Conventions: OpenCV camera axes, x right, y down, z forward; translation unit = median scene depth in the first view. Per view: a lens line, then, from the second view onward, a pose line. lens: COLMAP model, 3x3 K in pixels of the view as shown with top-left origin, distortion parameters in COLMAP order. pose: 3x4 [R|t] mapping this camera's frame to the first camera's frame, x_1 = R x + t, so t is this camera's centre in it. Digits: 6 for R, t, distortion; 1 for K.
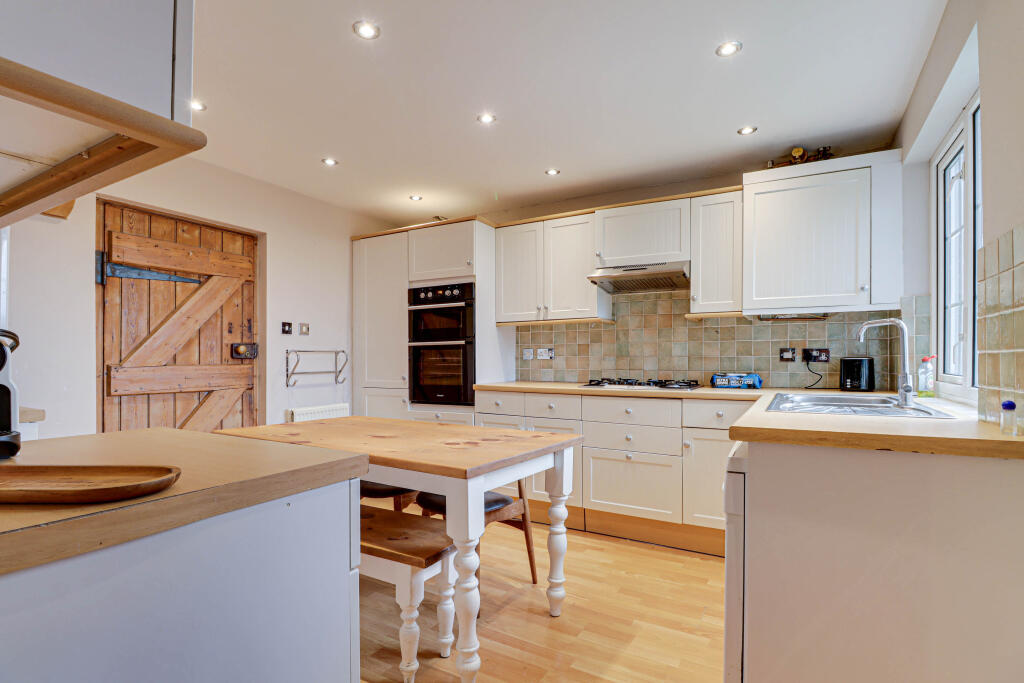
lens RADIAL K [[487.8, 0, 514.4], [0, 487.8, 360.3], [0, 0, 1]] dist [0.000284, -0.000040]
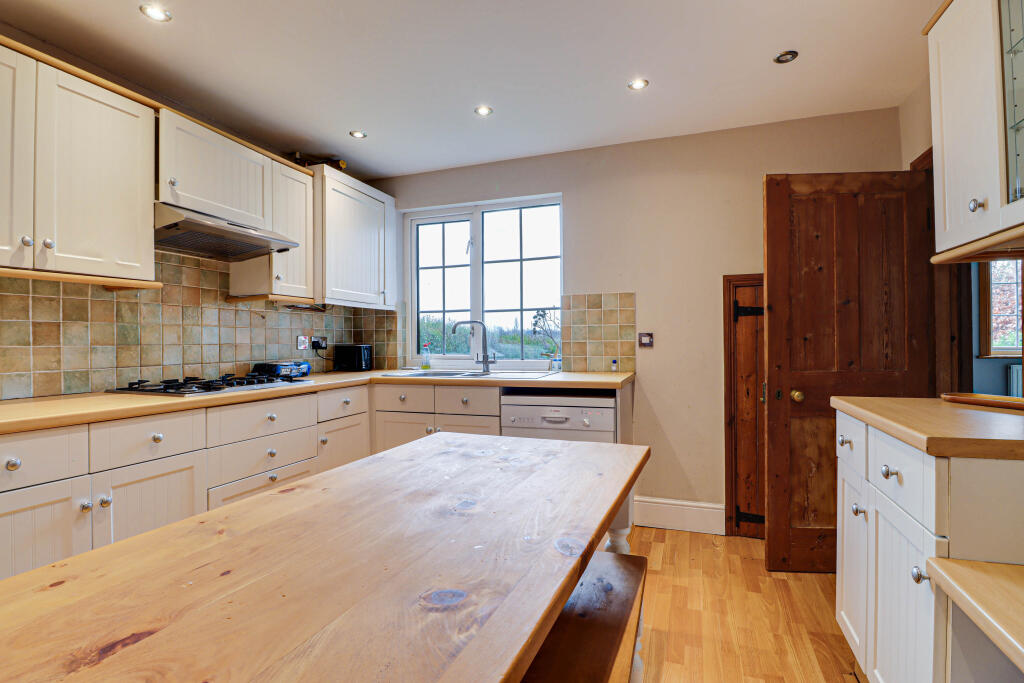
lens RADIAL K [[504.1, 0, 512.0], [0, 504.1, 341.5], [0, 0, 1]] dist [-0.000374, -0.000112]
pose [[-0.177275, 0.000727, 0.984161, -0.576008], [0.009981, 0.999950, 0.001059, -0.009868], [-0.984111, 0.010011, -0.177274, 0.737036]]
